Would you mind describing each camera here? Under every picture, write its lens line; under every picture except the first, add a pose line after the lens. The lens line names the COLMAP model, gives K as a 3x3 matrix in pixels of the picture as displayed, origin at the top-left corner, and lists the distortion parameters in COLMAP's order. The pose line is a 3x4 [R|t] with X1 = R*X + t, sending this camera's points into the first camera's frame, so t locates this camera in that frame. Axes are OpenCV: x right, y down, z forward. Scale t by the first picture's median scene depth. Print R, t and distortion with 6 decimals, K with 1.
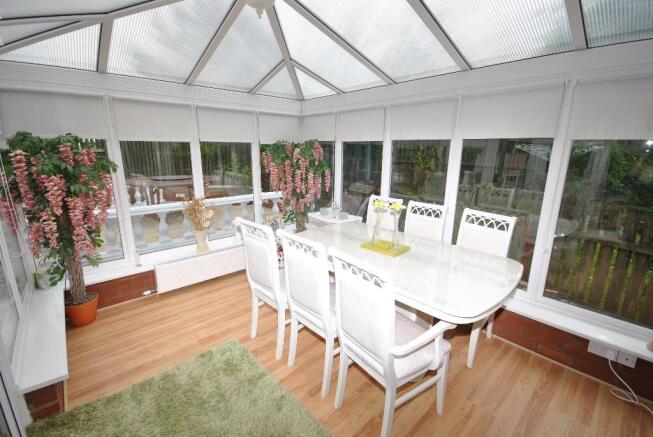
lens RADIAL K [[282.4, 0, 323.9], [0, 282.4, 218.3], [0, 0, 1]] dist [-0.010272, 0.000586]
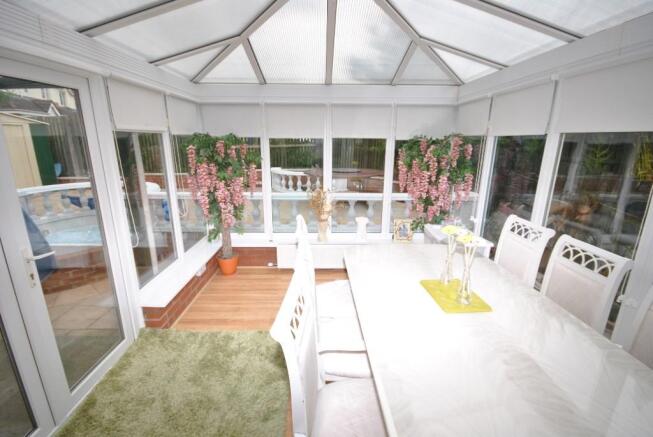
lens RADIAL K [[282.4, 0, 323.9], [0, 282.4, 218.3], [0, 0, 1]] dist [-0.010272, 0.000586]
pose [[0.755911, 0.171105, -0.631919, 0.261881], [-0.162885, 0.984043, 0.071605, -0.050850], [0.634088, 0.048803, 0.771719, 0.199208]]
